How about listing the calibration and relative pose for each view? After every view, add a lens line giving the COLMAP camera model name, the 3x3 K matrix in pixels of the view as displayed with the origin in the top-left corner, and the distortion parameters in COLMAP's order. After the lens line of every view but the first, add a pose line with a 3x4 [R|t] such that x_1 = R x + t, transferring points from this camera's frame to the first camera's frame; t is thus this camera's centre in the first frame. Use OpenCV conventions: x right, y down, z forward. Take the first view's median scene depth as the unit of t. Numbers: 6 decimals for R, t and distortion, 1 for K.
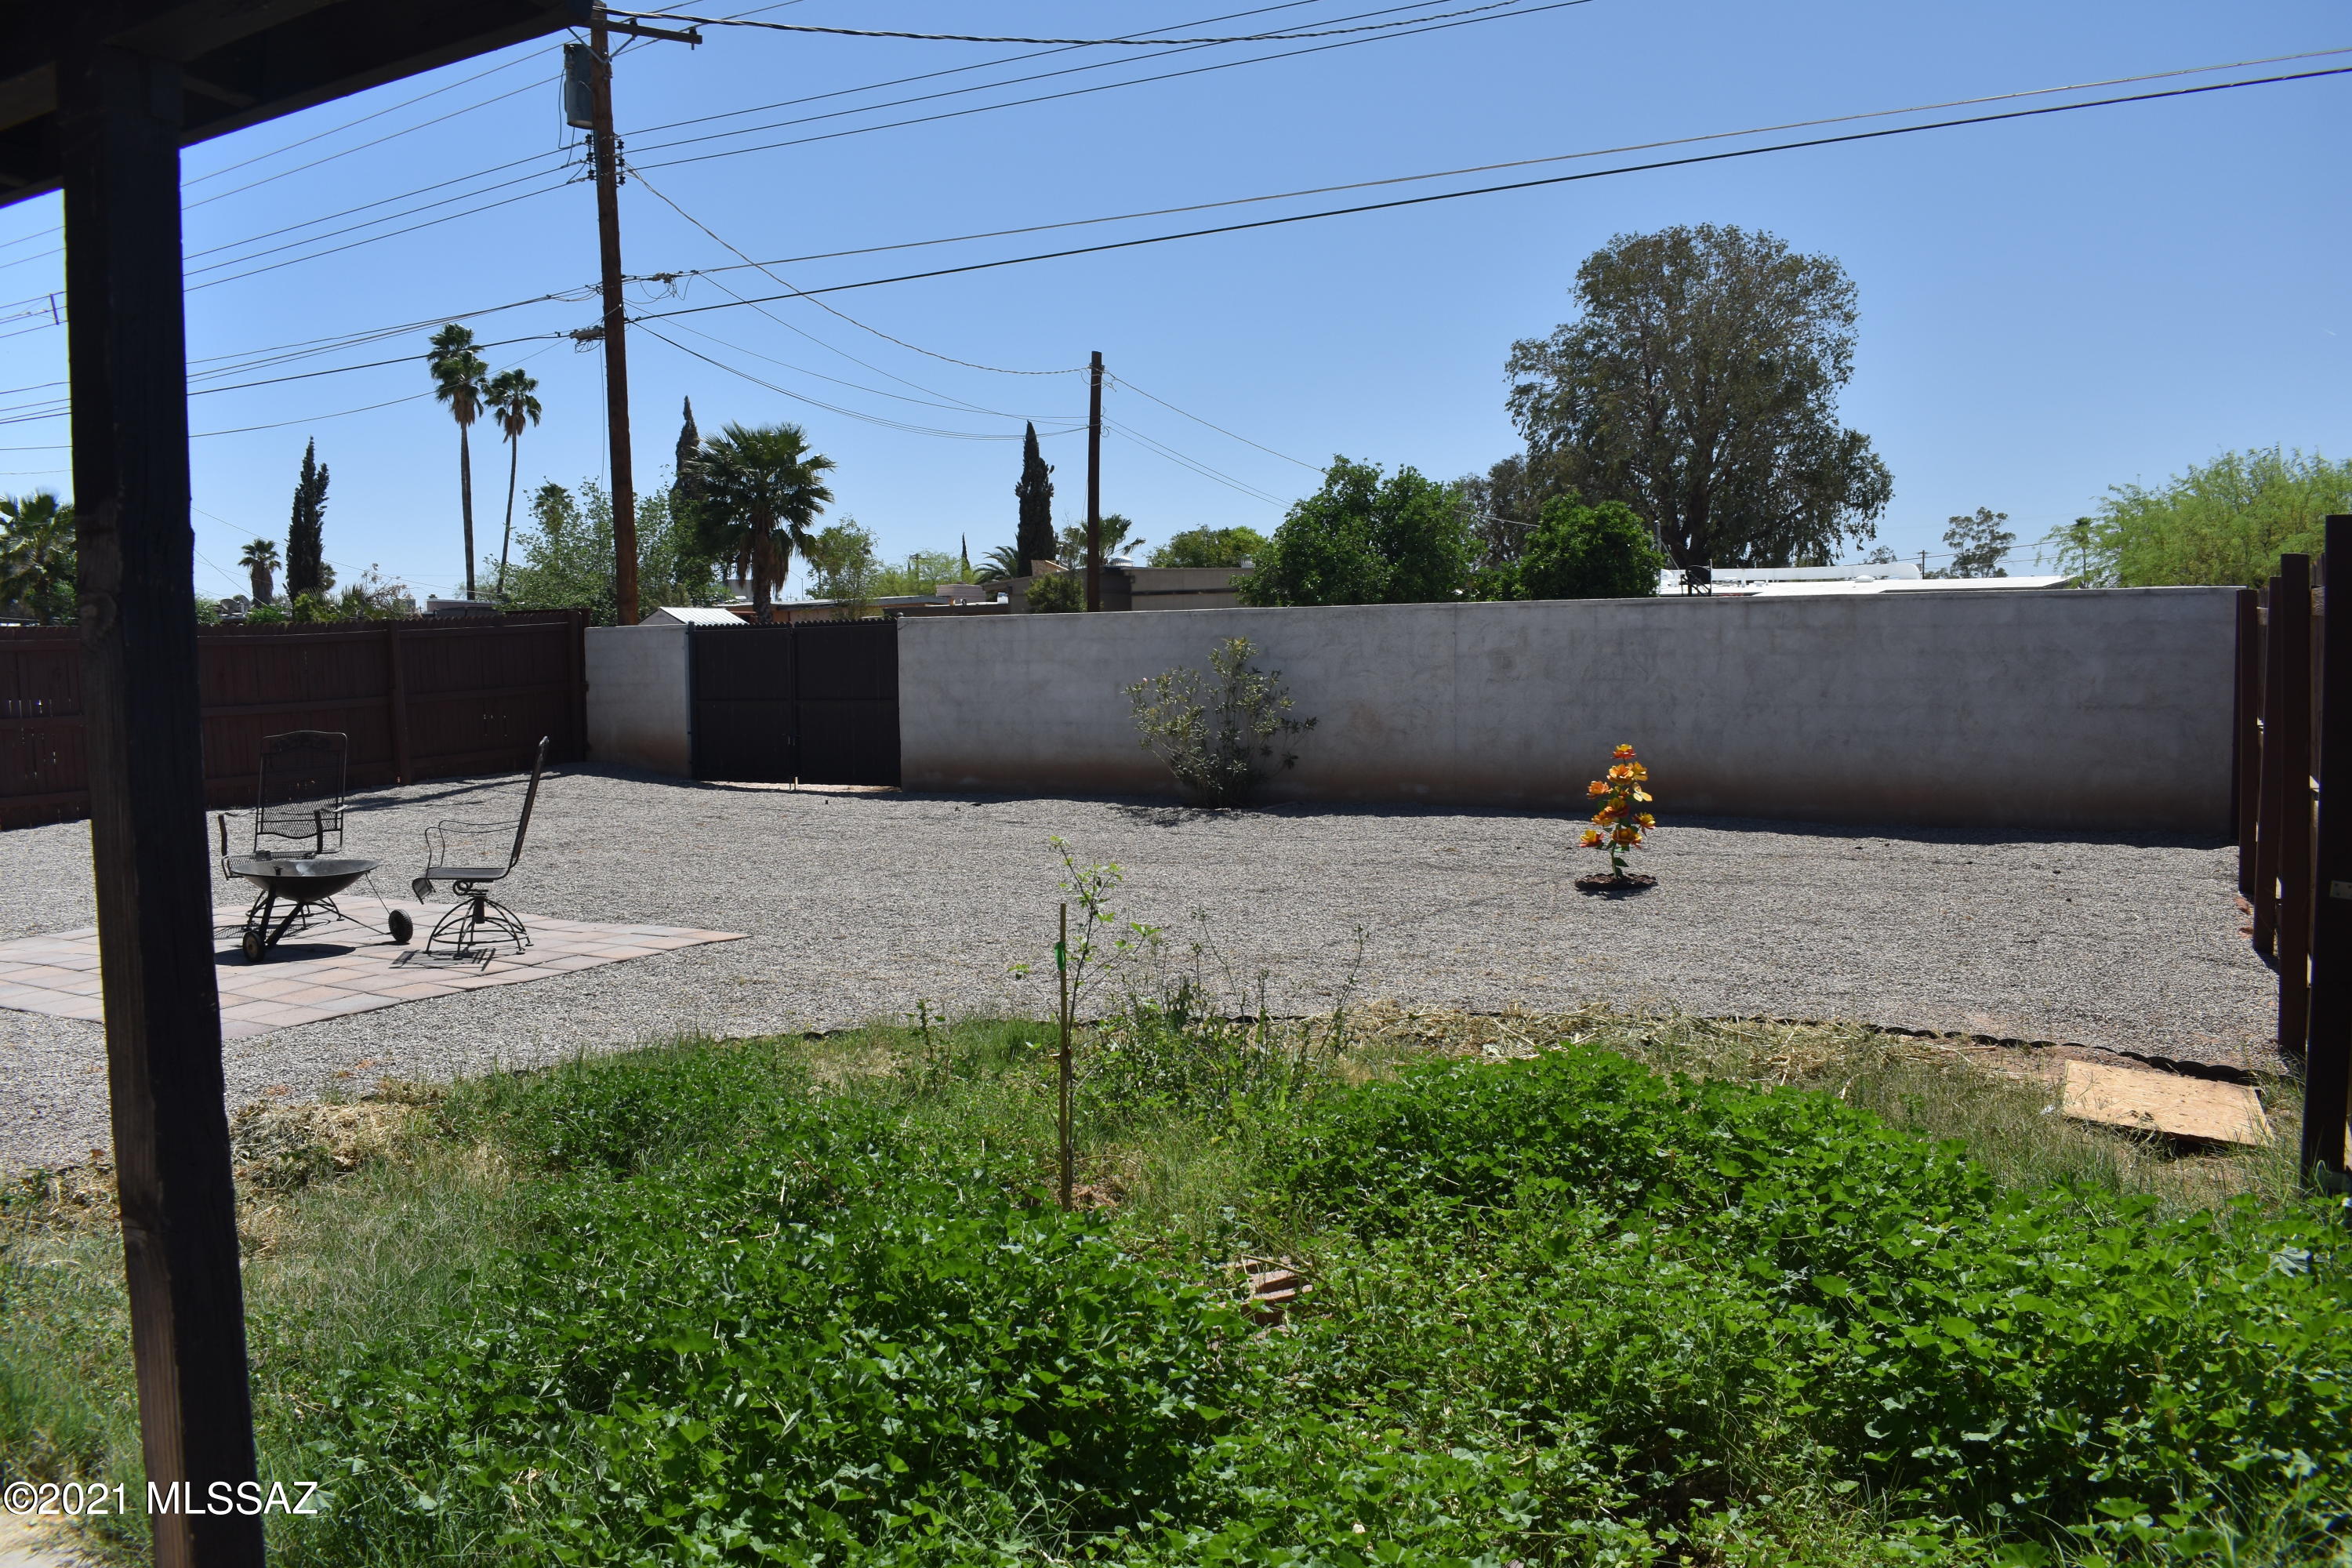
lens RADIAL K [[1821.0, 0, 1168.7], [0, 1821.0, 784.9], [0, 0, 1]] dist [-0.098148, 0.016833]
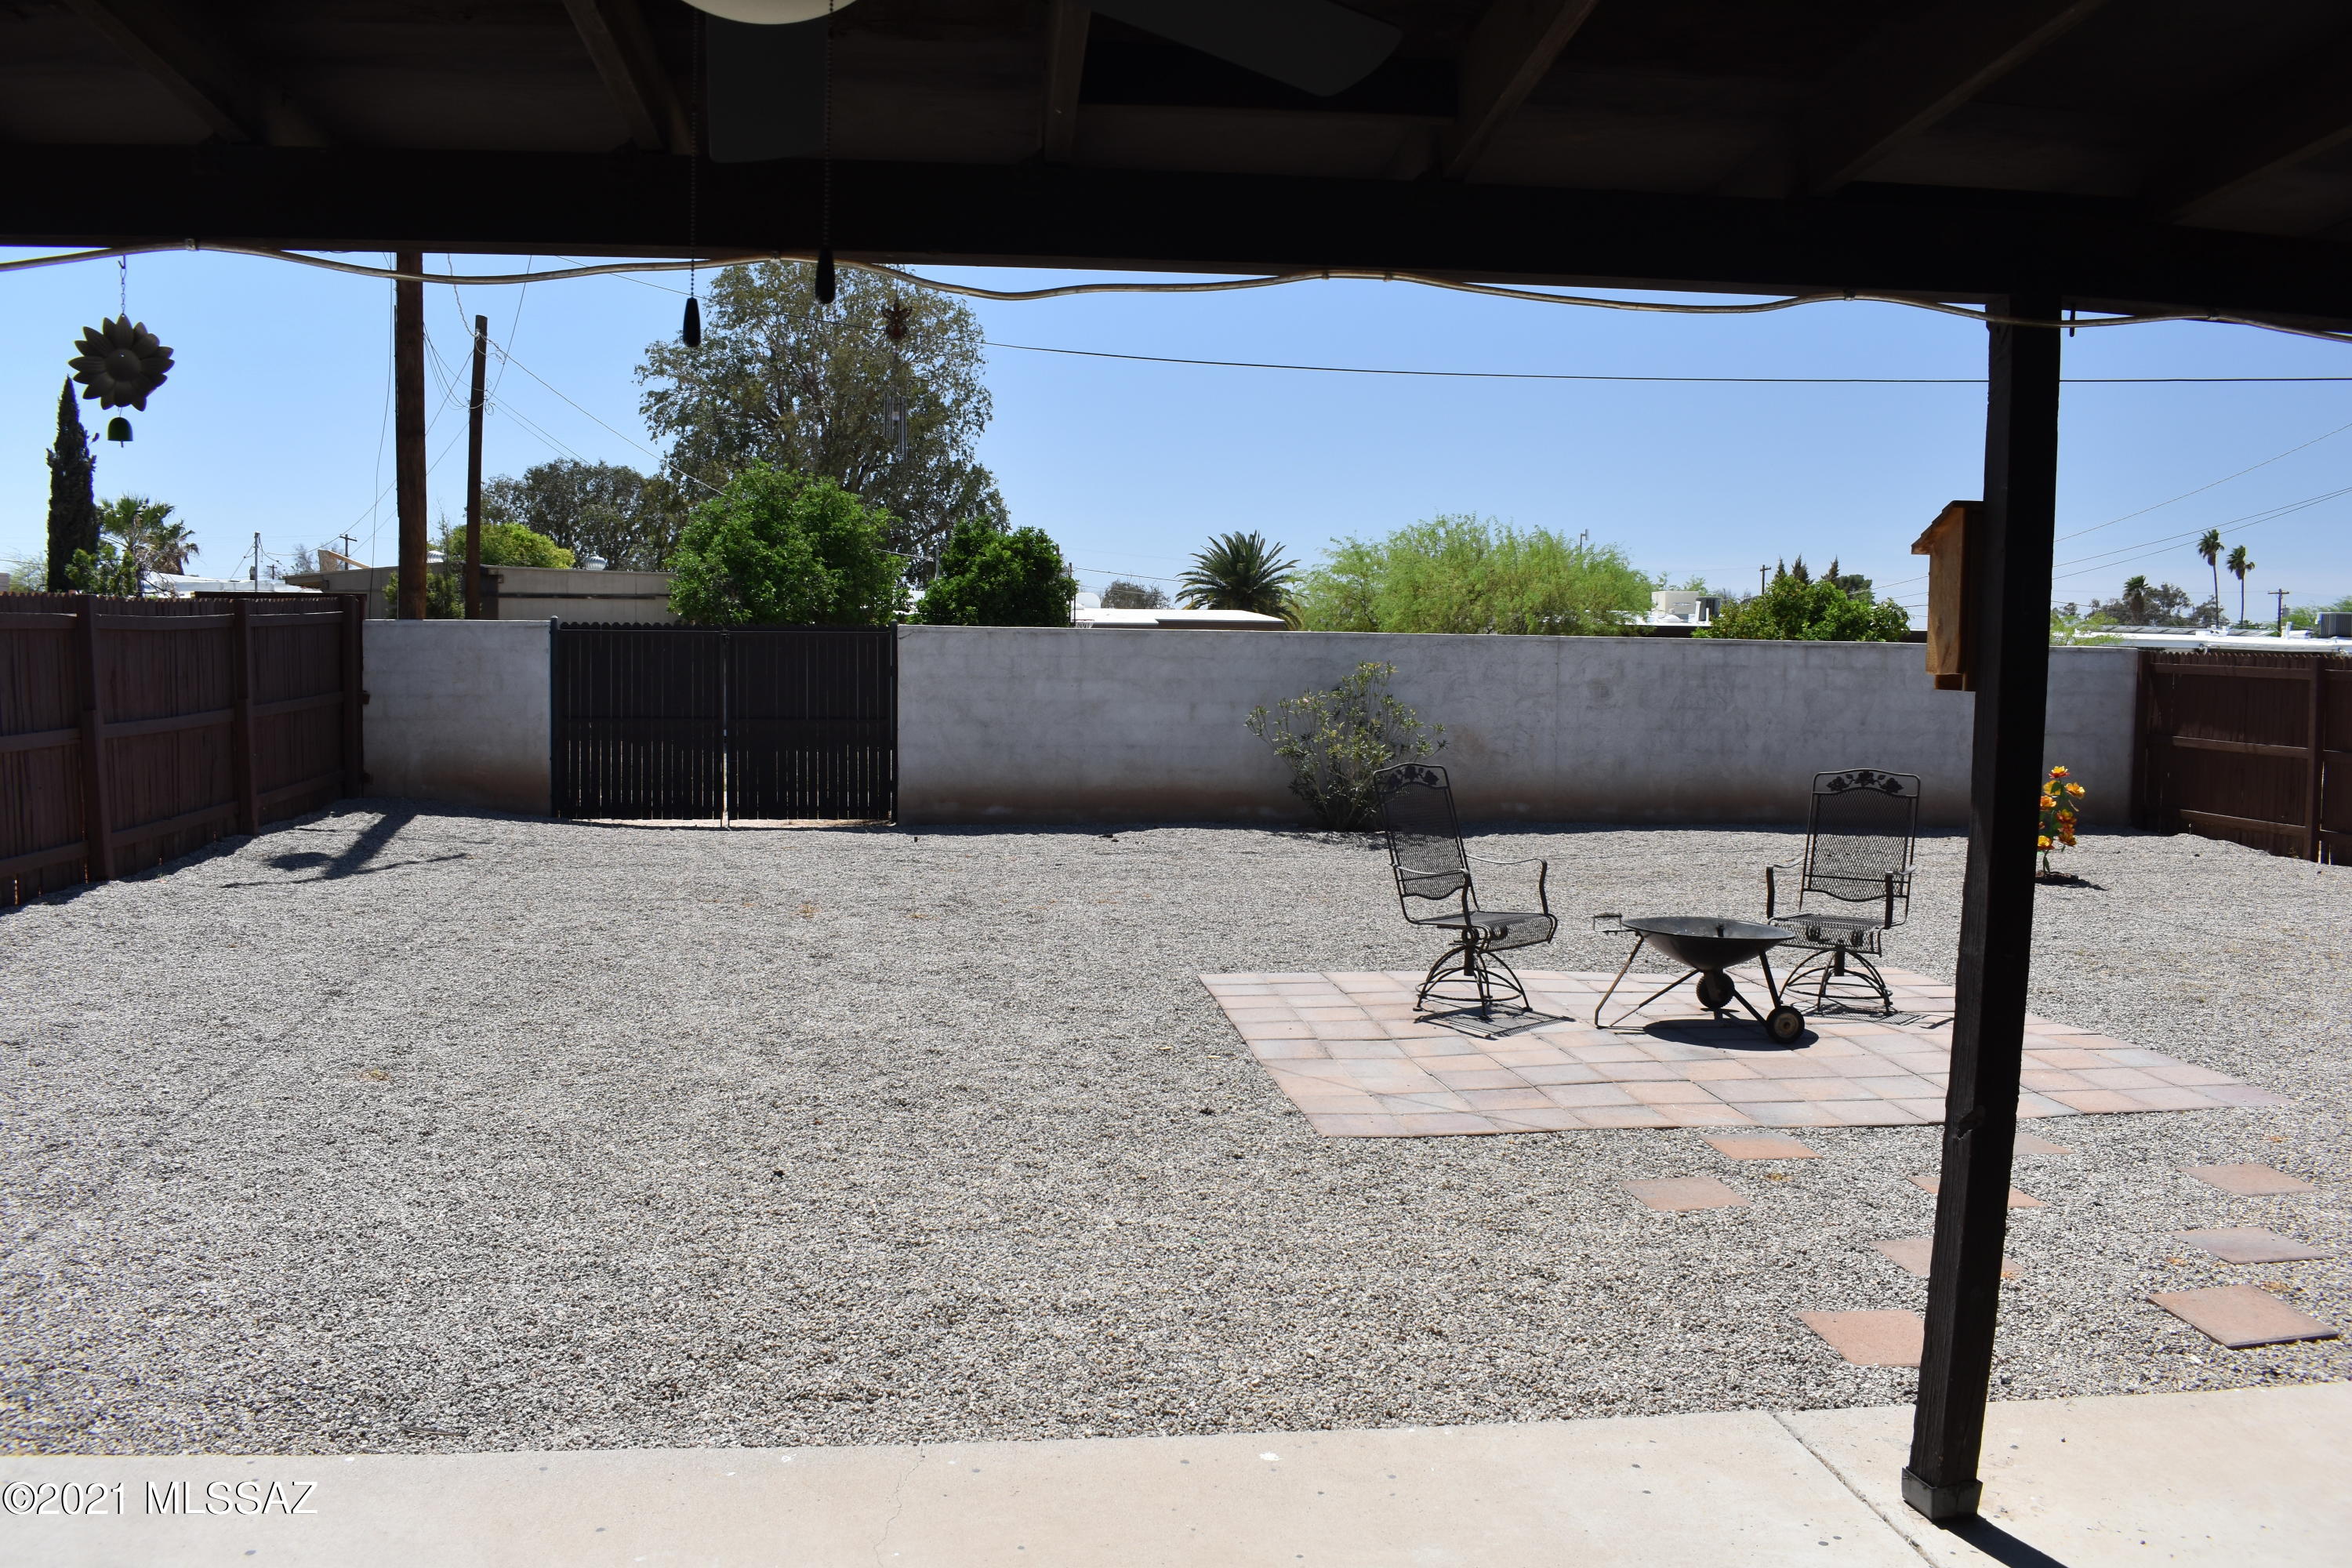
lens RADIAL K [[1821.0, 0, 1171.3], [0, 1821.0, 778.7], [0, 0, 1]] dist [-0.098148, 0.016833]
pose [[0.798558, -0.013112, 0.601775, -0.682694], [0.019813, 0.999794, -0.004507, -0.014325], [-0.601592, 0.015522, 0.798653, 0.271648]]
